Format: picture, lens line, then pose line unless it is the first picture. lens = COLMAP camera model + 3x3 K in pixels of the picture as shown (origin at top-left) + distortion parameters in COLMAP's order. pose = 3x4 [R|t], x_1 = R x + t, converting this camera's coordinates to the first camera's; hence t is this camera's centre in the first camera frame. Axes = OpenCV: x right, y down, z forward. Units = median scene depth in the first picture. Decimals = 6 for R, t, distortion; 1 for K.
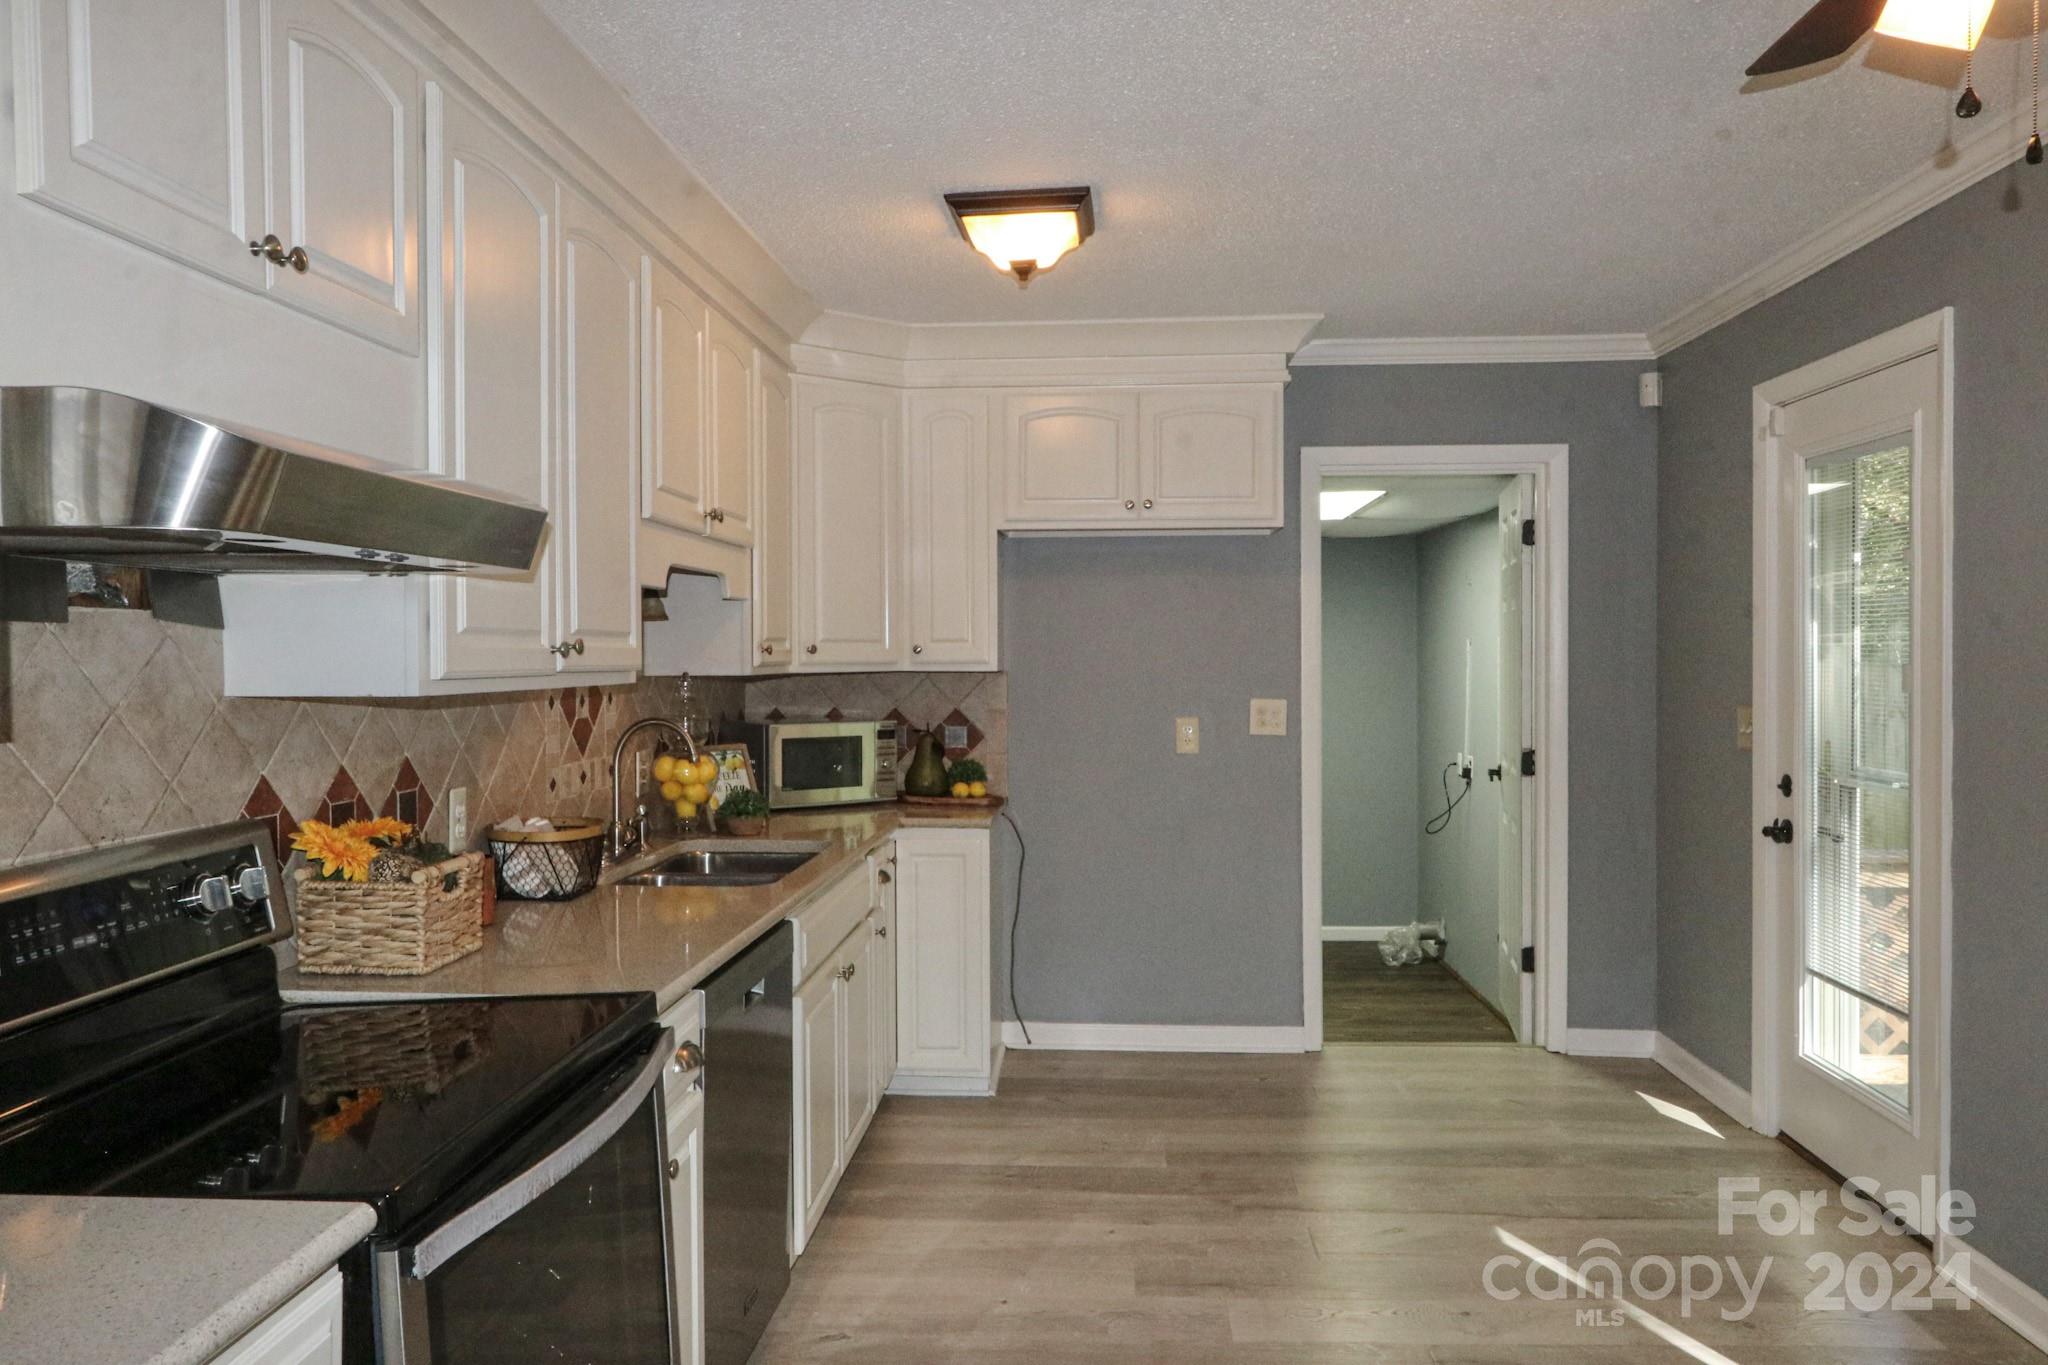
lens RADIAL K [[1444.0, 0, 1019.1], [0, 1444.0, 677.9], [0, 0, 1]] dist [-0.011127, 0.005699]
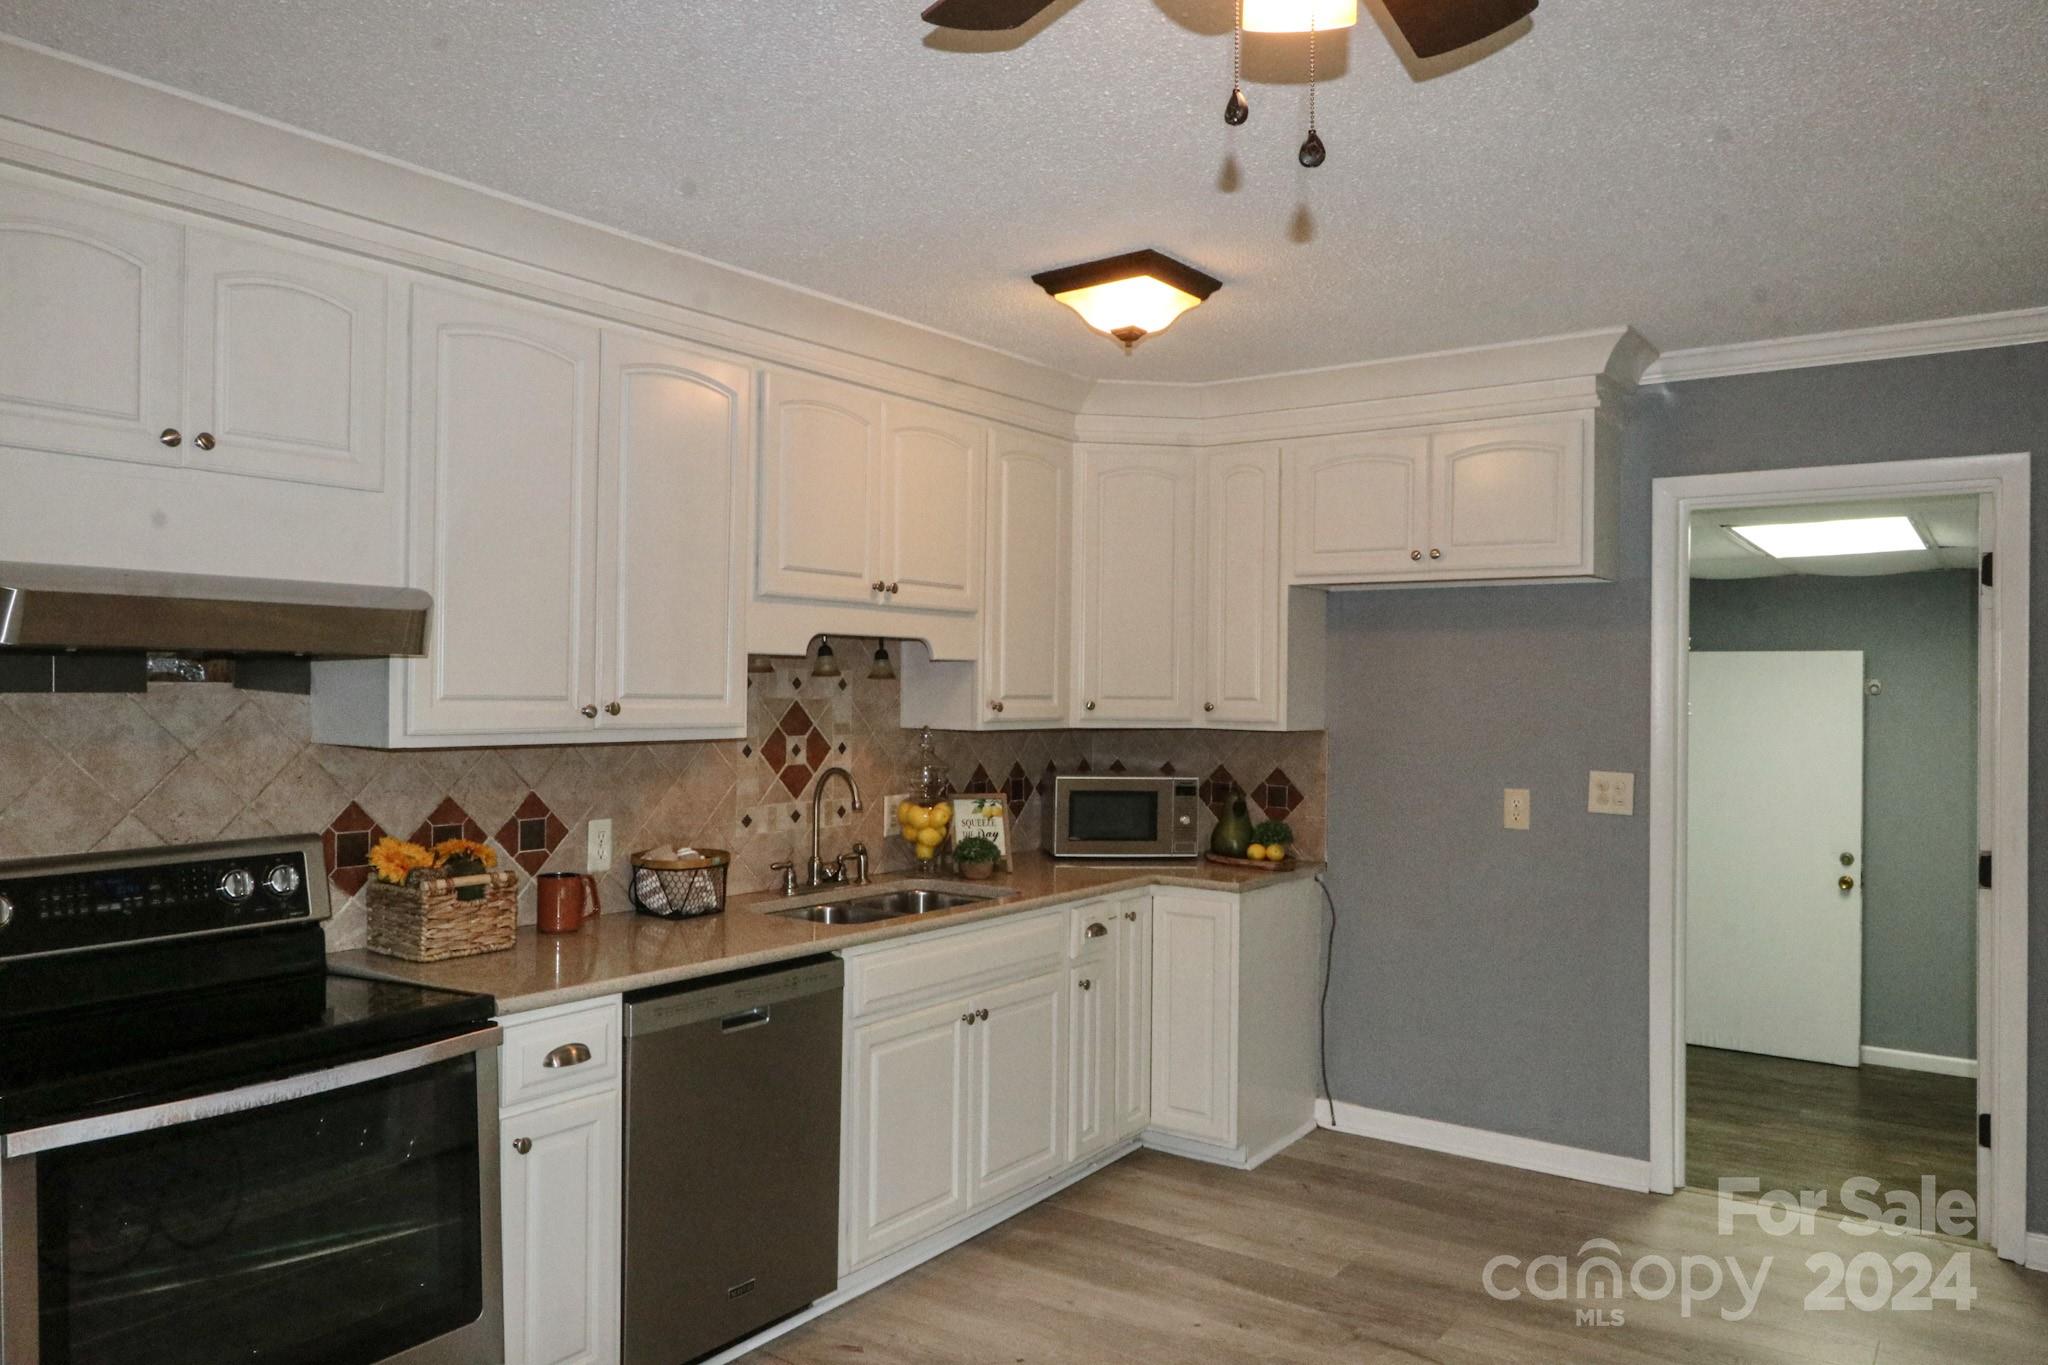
lens RADIAL K [[1444.0, 0, 1013.9], [0, 1444.0, 679.2], [0, 0, 1]] dist [-0.011127, 0.005699]
pose [[0.847218, 0.010112, -0.531150, 0.388302], [-0.023205, 0.999569, -0.017983, -0.020199], [0.530739, 0.027561, 0.847087, 0.094621]]
